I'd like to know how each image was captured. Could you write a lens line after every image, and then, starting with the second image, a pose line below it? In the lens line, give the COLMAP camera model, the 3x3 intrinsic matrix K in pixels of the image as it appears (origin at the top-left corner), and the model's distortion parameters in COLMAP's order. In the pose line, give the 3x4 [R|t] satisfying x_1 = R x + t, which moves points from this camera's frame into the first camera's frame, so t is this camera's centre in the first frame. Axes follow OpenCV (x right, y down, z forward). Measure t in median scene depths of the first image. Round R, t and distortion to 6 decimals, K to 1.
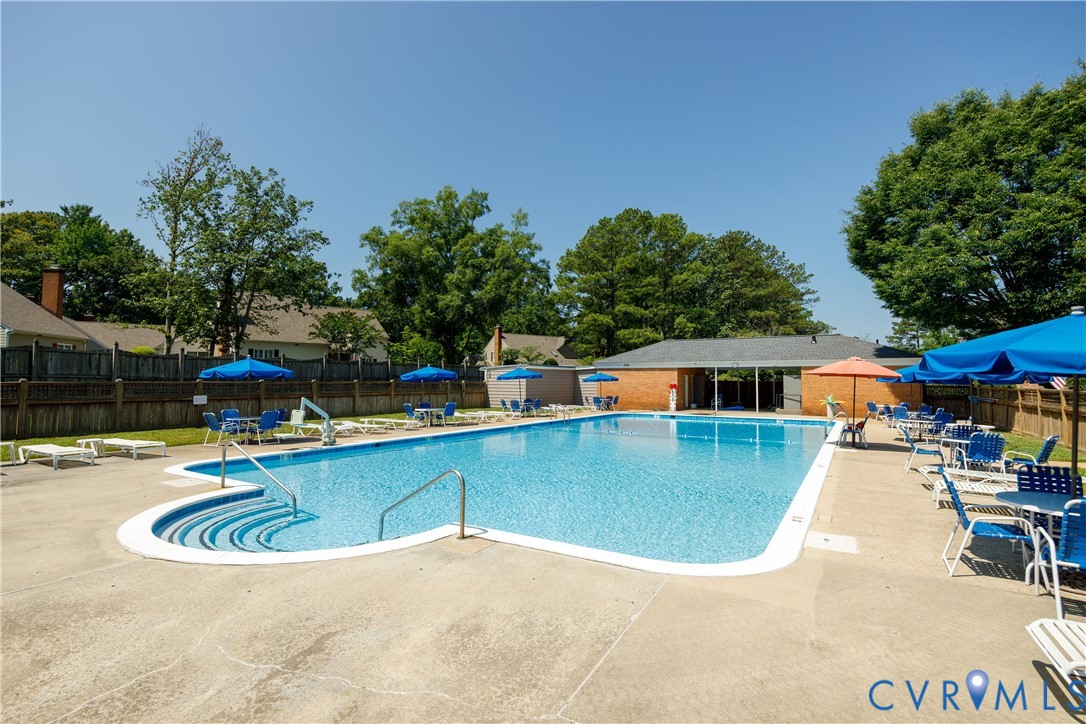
lens RADIAL K [[526.2, 0, 514.0], [0, 526.2, 359.2], [0, 0, 1]] dist [-0.014083, -0.000287]
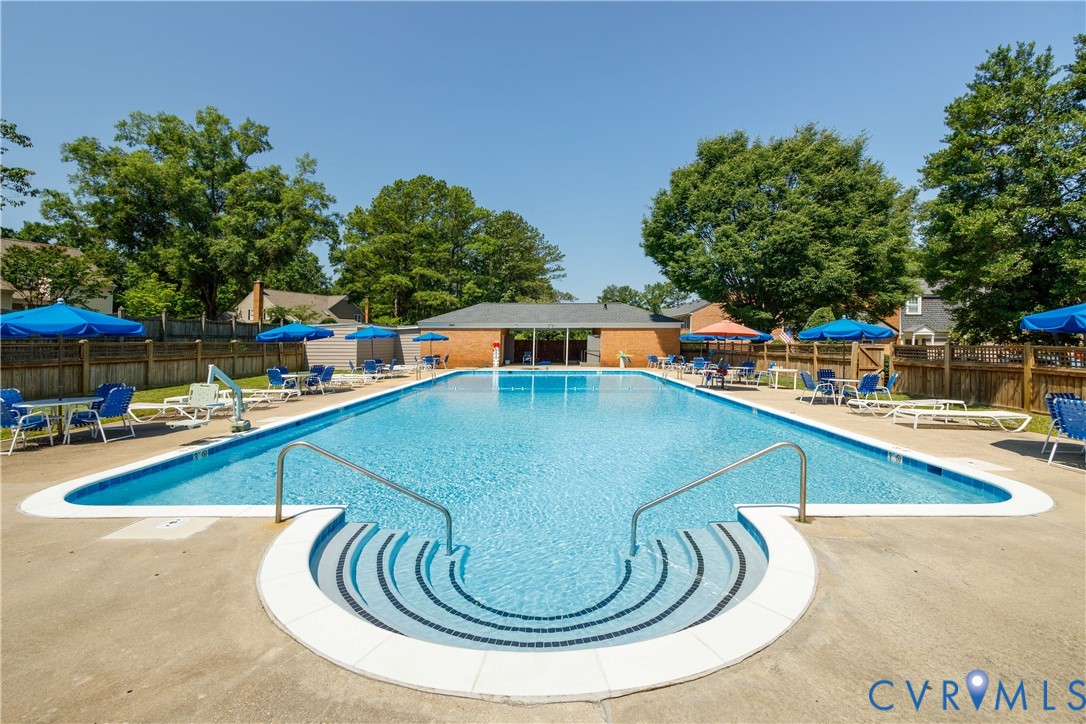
lens RADIAL K [[474.3, 0, 491.0], [0, 474.3, 343.3], [0, 0, 1]] dist [0.008408, -0.000063]
pose [[0.842051, -0.007151, 0.539350, -0.184272], [-0.017396, 0.999032, 0.040404, 0.006219], [-0.539117, -0.043405, 0.841112, 0.125422]]
